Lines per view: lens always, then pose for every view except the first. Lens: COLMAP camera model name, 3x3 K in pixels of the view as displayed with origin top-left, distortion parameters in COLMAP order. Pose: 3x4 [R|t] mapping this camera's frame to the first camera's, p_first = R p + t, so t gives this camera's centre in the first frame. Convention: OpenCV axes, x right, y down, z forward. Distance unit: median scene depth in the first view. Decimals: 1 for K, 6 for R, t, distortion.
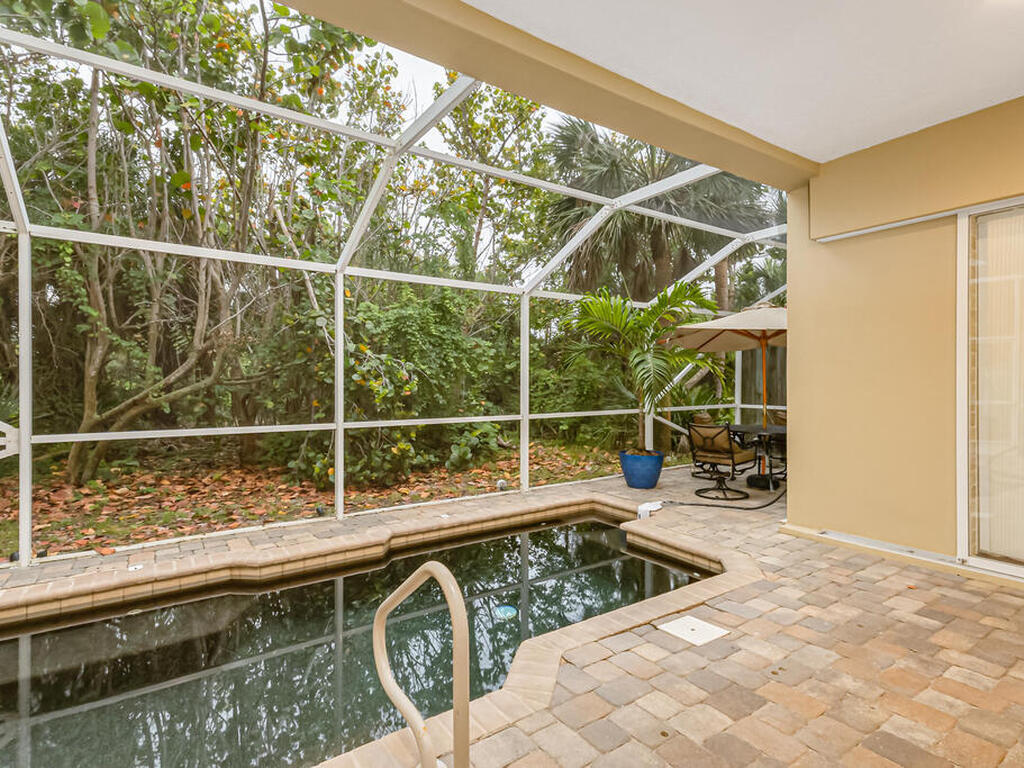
lens RADIAL K [[546.5, 0, 544.5], [0, 546.5, 380.6], [0, 0, 1]] dist [0.015412, 0.000209]
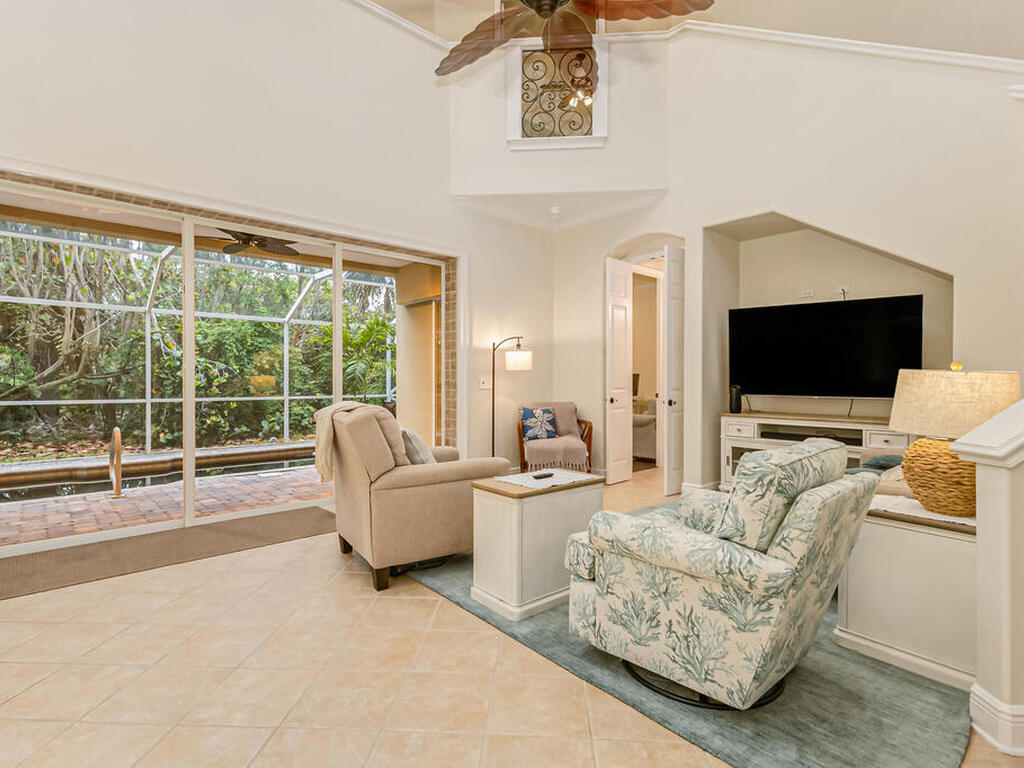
lens RADIAL K [[502.6, 0, 529.4], [0, 502.6, 383.8], [0, 0, 1]] dist [-0.001439, -0.000969]
pose [[0.988384, -0.001791, 0.151969, 0.382202], [0.000588, 0.999968, 0.007960, 0.011371], [-0.151979, -0.007779, 0.988353, -0.497308]]
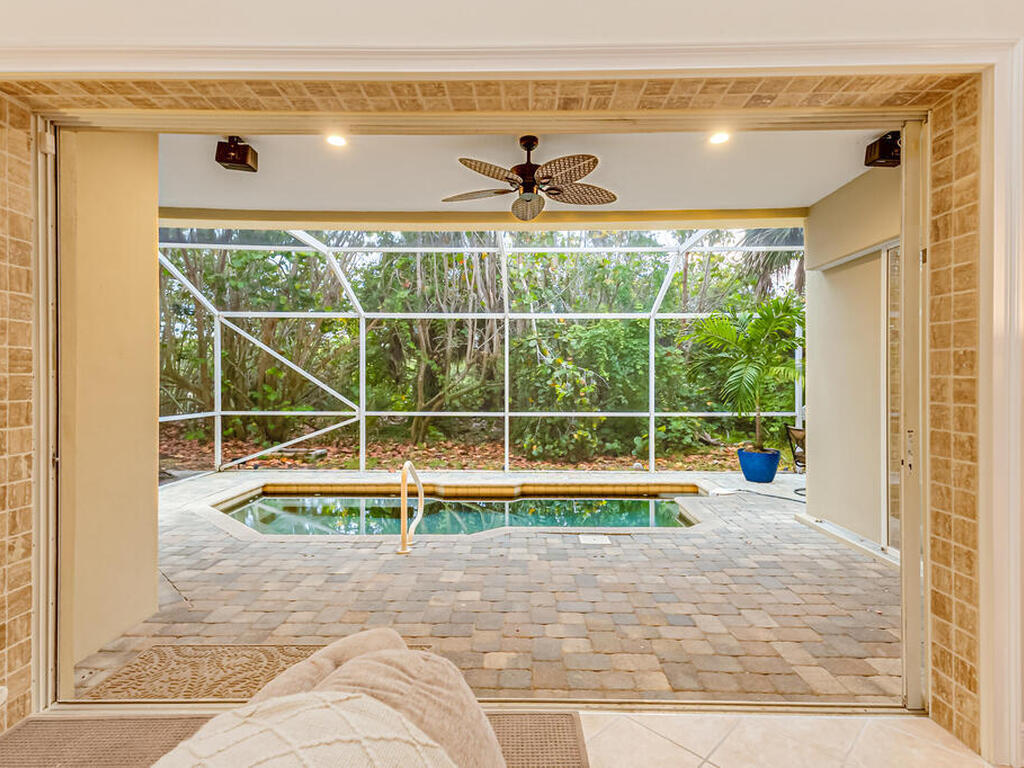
lens RADIAL K [[539.9, 0, 514.9], [0, 539.9, 382.0], [0, 0, 1]] dist [0.024207, -0.001328]
pose [[0.816380, 0.003765, -0.577502, 0.362634], [-0.002063, 0.999991, 0.003602, -0.010752], [0.577511, -0.001750, 0.816381, -0.173631]]
